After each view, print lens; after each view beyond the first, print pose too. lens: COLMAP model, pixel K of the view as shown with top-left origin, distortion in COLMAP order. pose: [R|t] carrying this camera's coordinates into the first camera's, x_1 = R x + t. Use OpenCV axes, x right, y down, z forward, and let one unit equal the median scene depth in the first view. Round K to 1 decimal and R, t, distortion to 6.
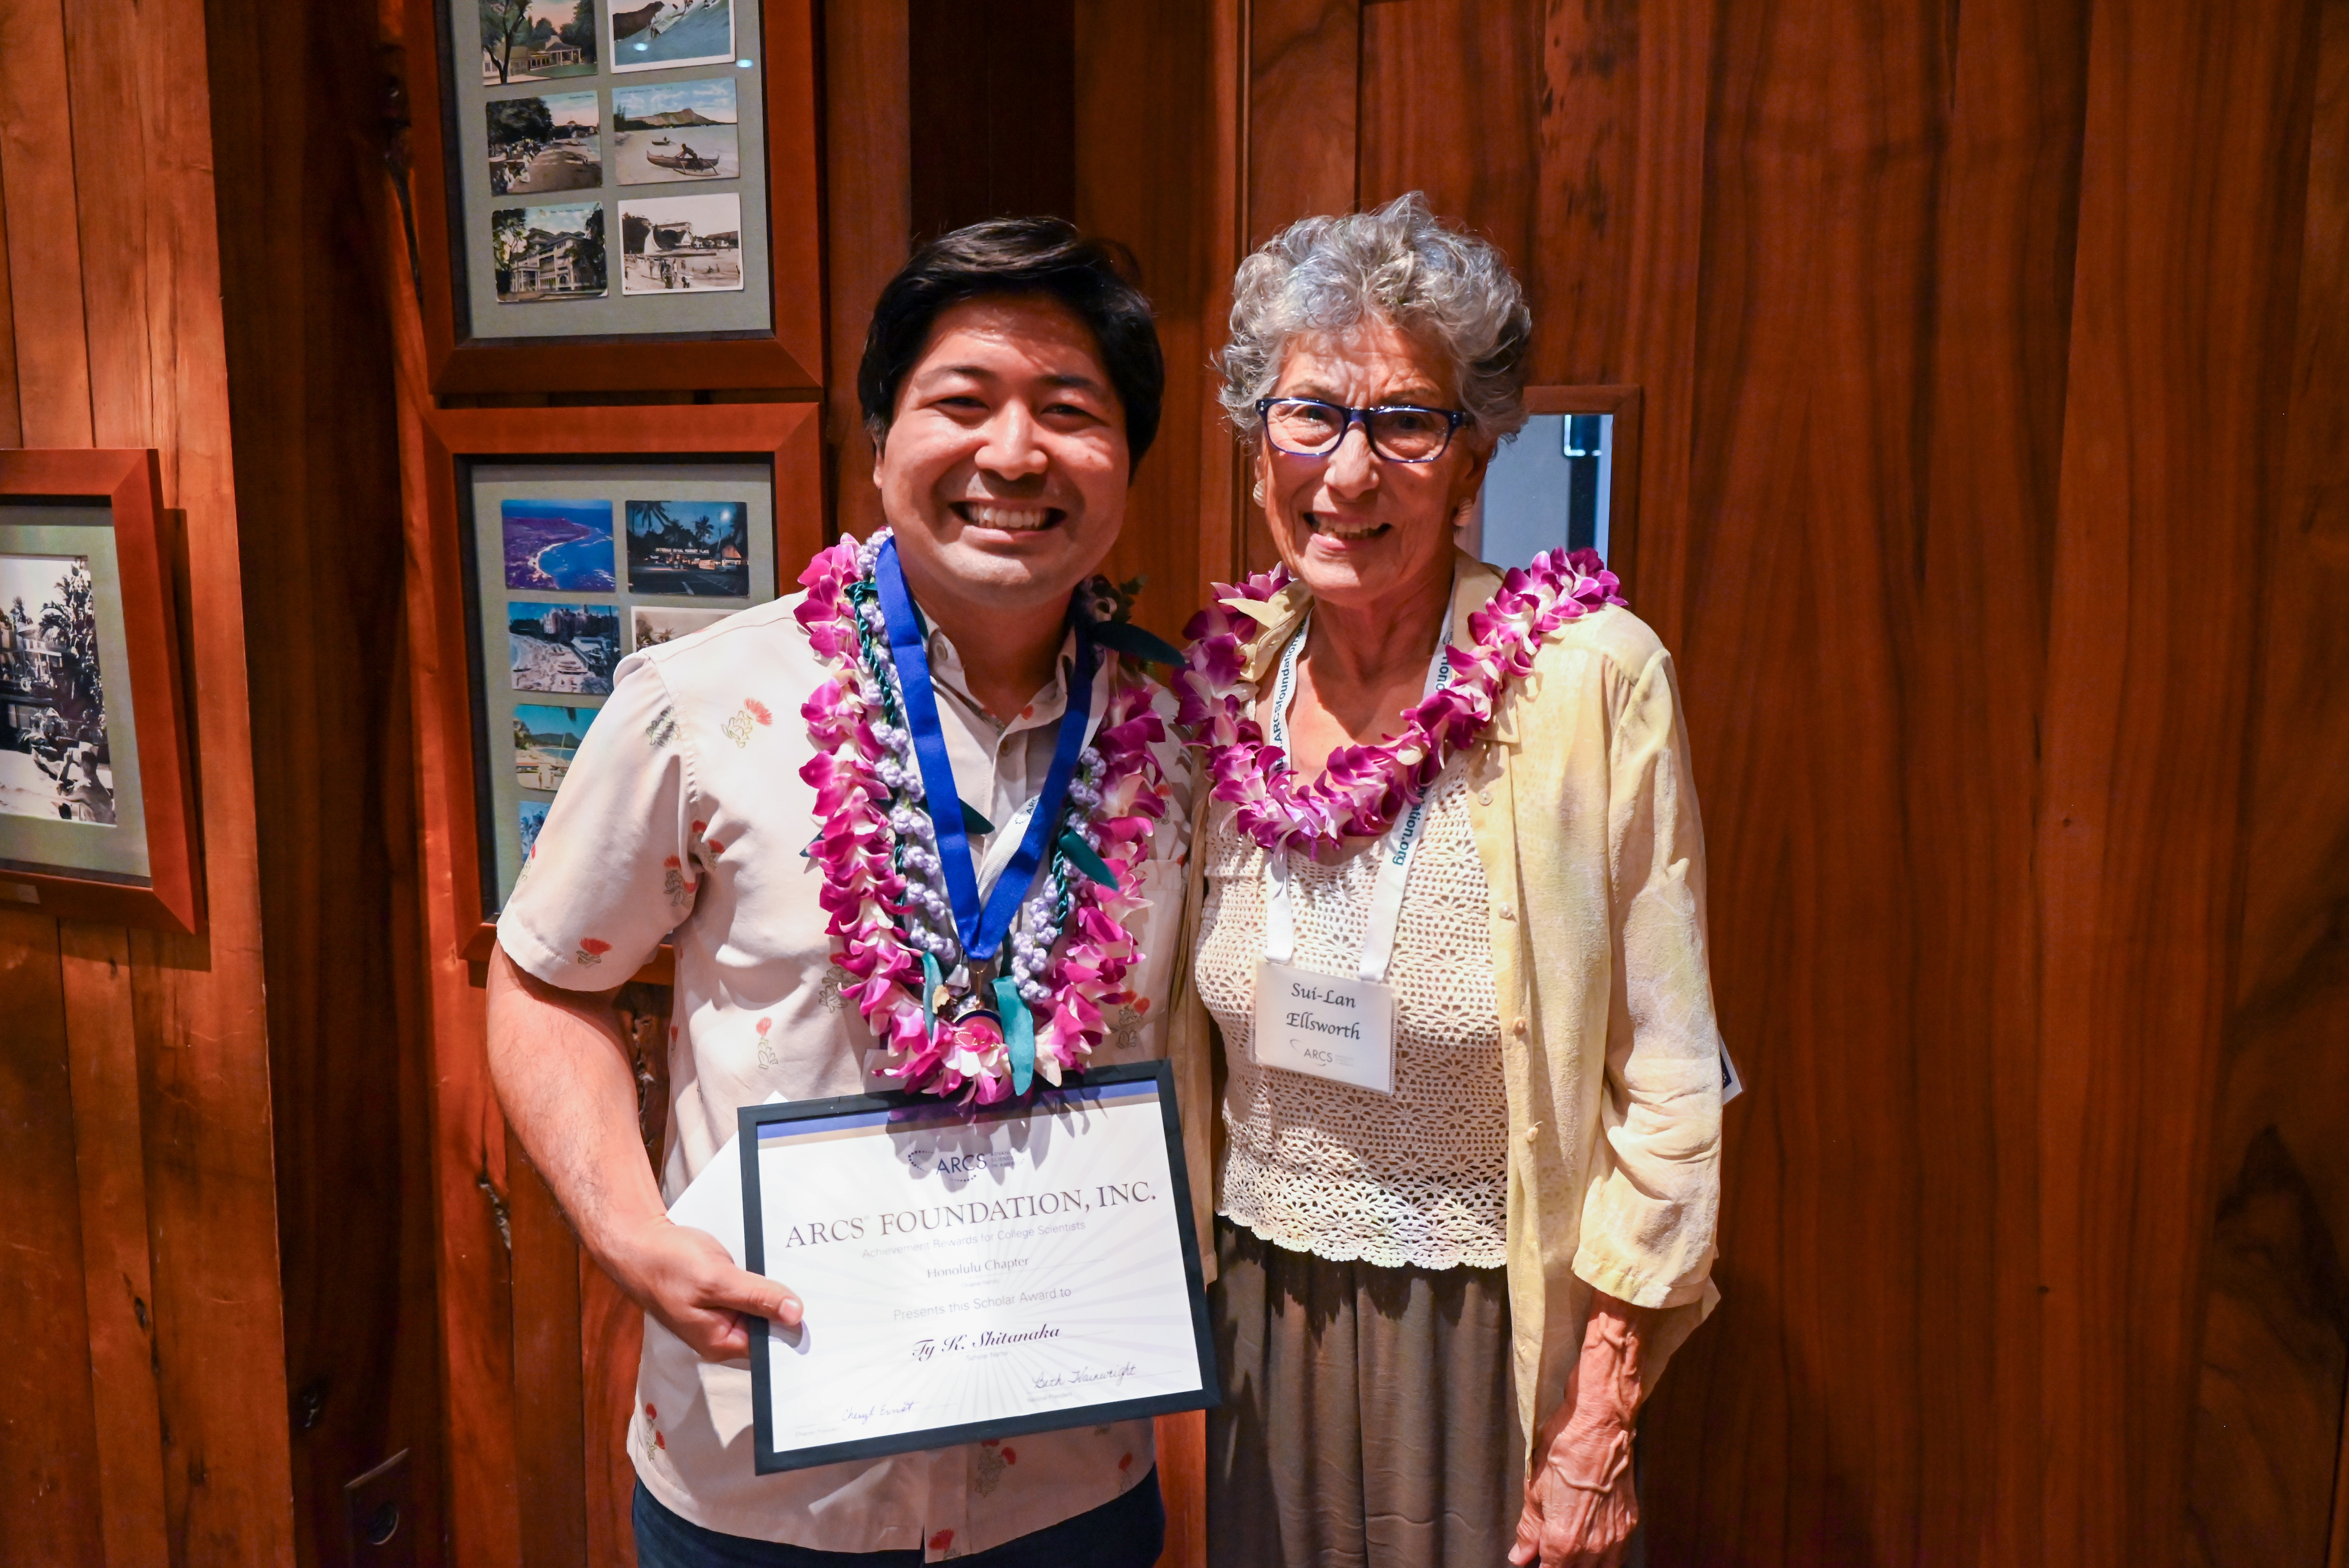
lens RADIAL K [[1780.3, 0, 1175.2], [0, 1780.3, 775.7], [0, 0, 1]] dist [0.006037, -0.021137]
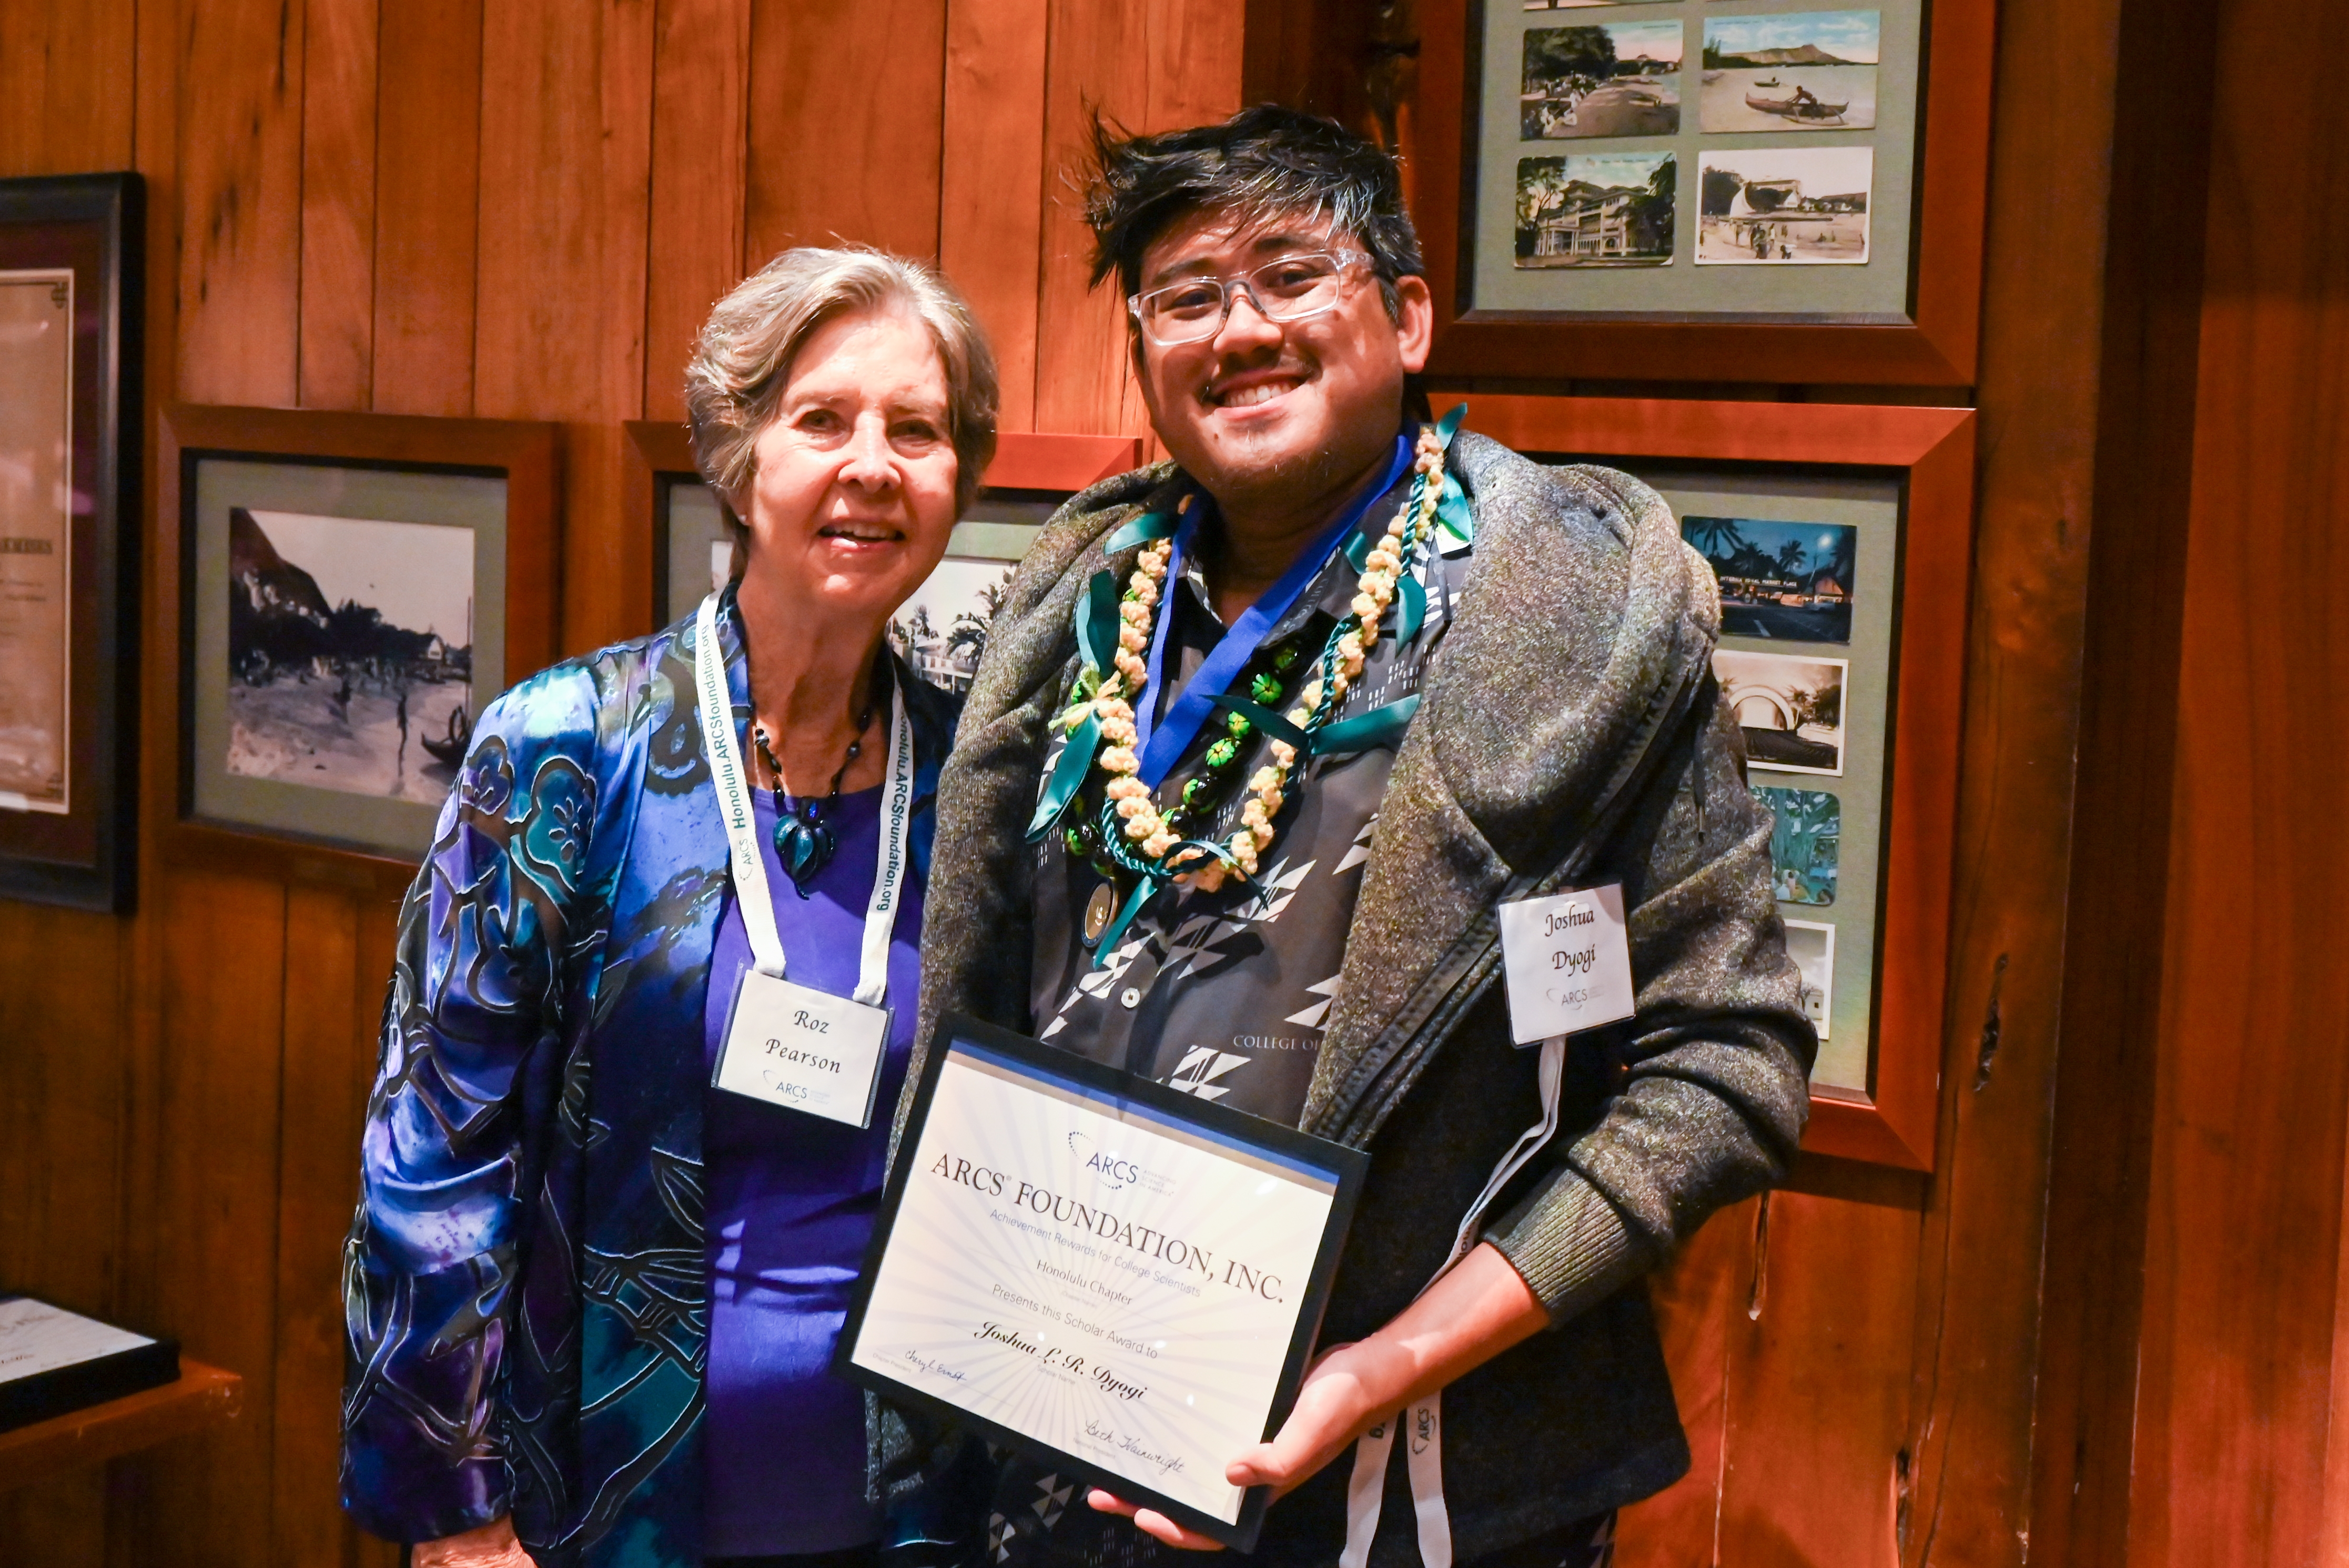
lens RADIAL K [[2731.3, 0, 1192.0], [0, 2731.3, 638.9], [0, 0, 1]] dist [-0.004938, 0.000000]
pose [[0.984349, 0.039682, -0.171702, -0.314039], [-0.054453, 0.995128, -0.082189, 0.013982], [0.167604, 0.090253, 0.981715, -0.240905]]
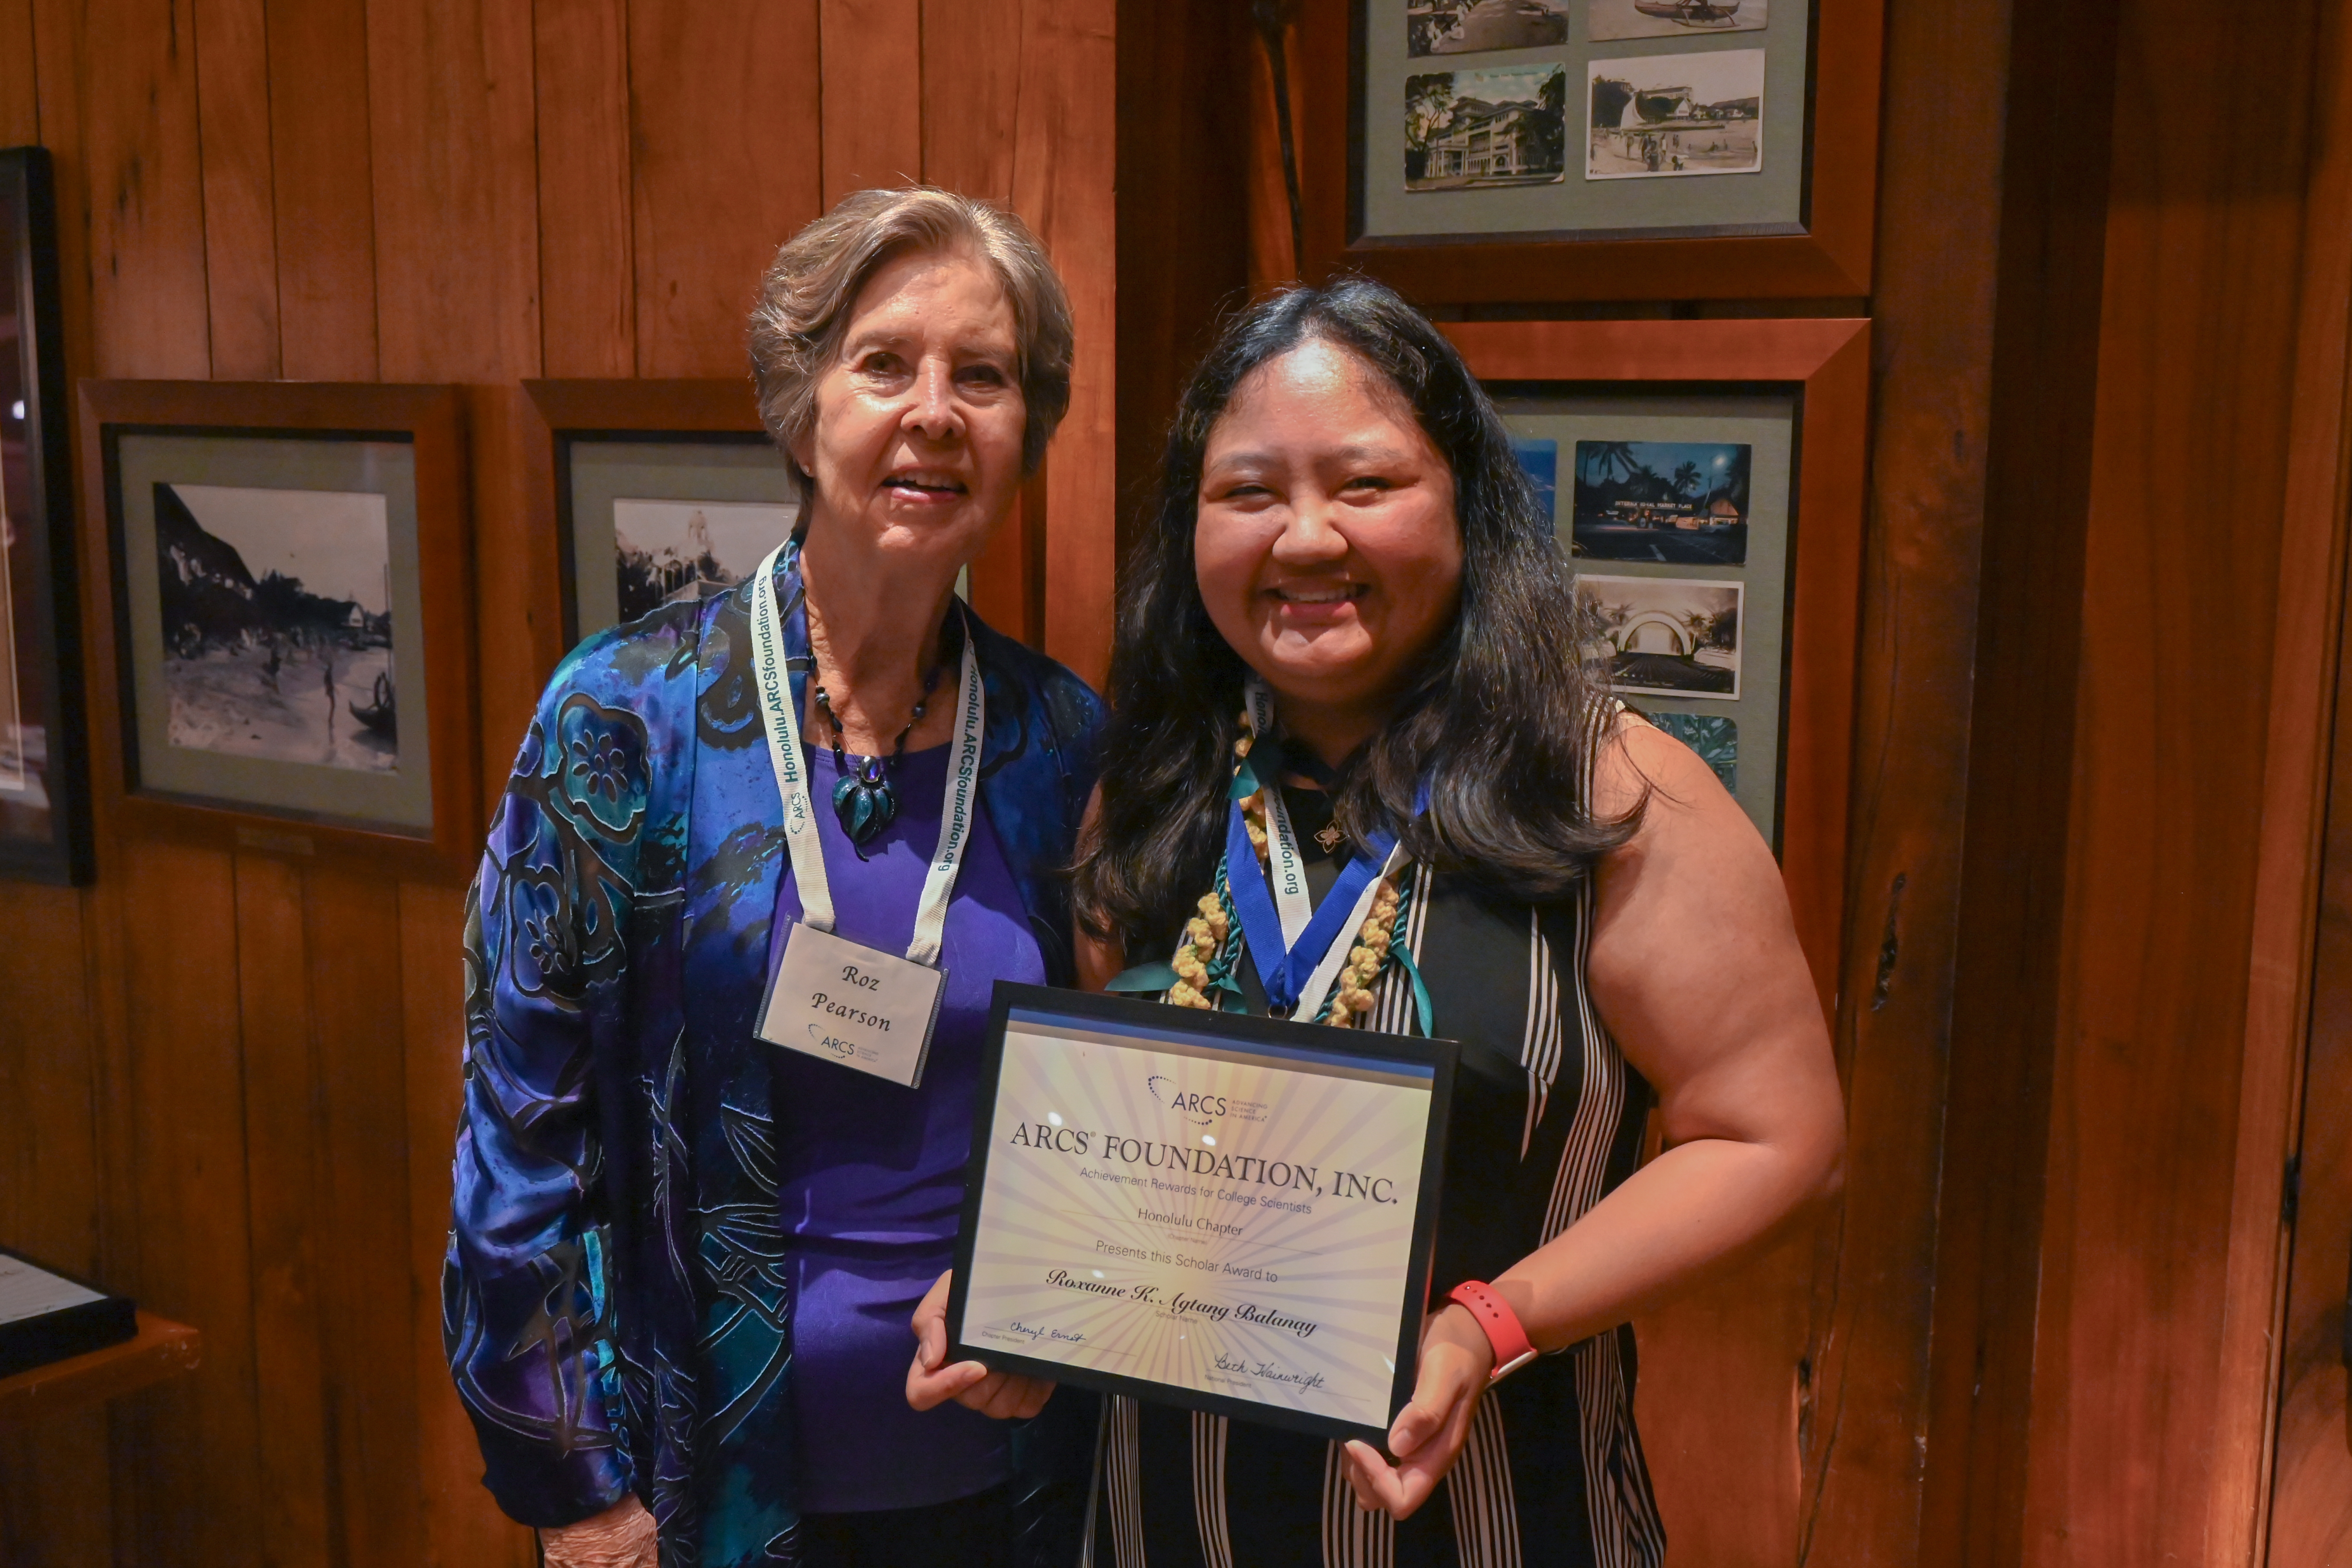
lens RADIAL K [[2514.5, 0, 1197.1], [0, 2514.5, 848.2], [0, 0, 1]] dist [-0.007961, 0.000000]
pose [[0.984914, 0.028061, -0.170753, -0.280096], [-0.025800, 0.999548, 0.015450, 0.013732], [0.171109, -0.010812, 0.985193, -0.130953]]
